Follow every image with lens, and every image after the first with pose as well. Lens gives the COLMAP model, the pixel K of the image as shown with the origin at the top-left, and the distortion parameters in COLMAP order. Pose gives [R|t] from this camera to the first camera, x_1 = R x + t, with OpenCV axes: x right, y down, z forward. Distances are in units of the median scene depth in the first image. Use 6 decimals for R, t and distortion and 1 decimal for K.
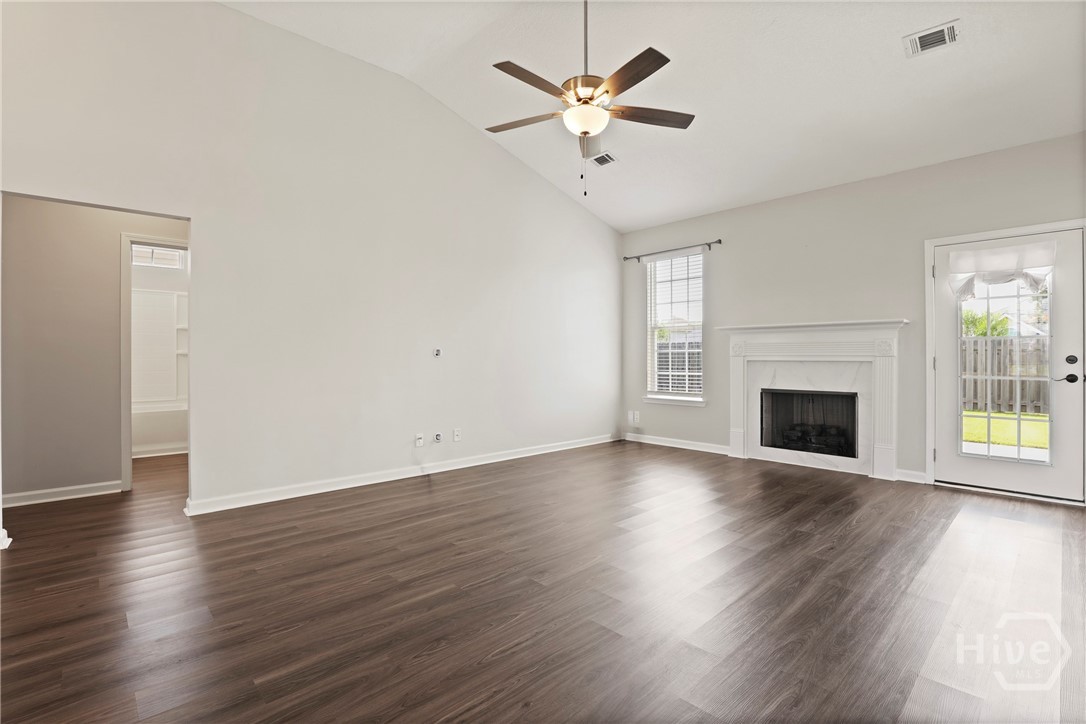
lens RADIAL K [[503.9, 0, 551.6], [0, 503.9, 359.6], [0, 0, 1]] dist [-0.030845, 0.000819]
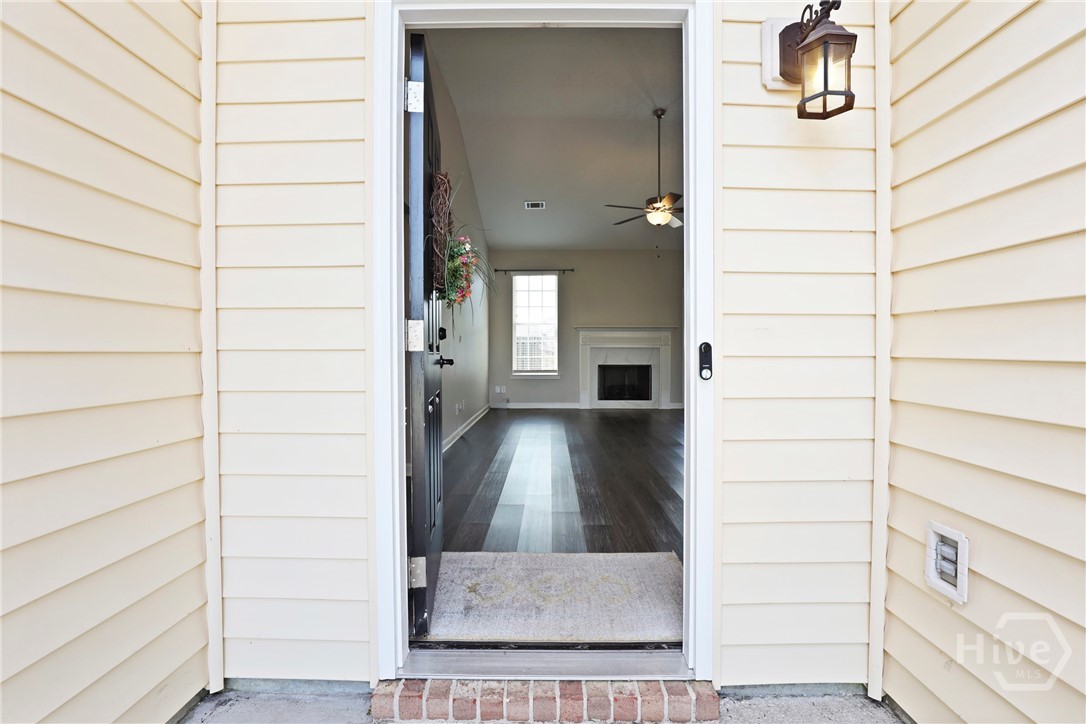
lens RADIAL K [[503.9, 0, 551.6], [0, 503.9, 359.6], [0, 0, 1]] dist [-0.030845, 0.000819]
pose [[0.682869, -0.014373, 0.730399, -0.898639], [0.004235, 0.999868, 0.015715, 0.014908], [-0.730529, -0.007638, 0.682839, -0.006018]]
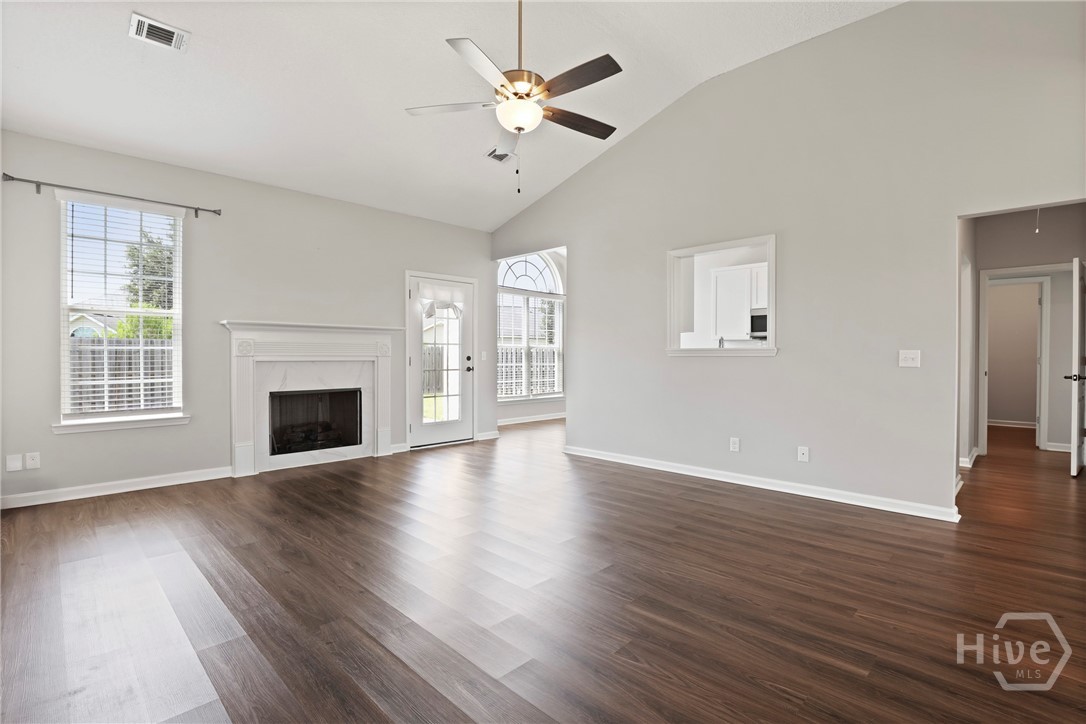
lens RADIAL K [[503.9, 0, 551.6], [0, 503.9, 359.6], [0, 0, 1]] dist [-0.030845, 0.000819]
pose [[-0.047460, -0.005591, 0.998858, -0.511738], [0.005696, 0.999967, 0.005867, -0.002990], [-0.998857, 0.005968, -0.047426, 0.547292]]
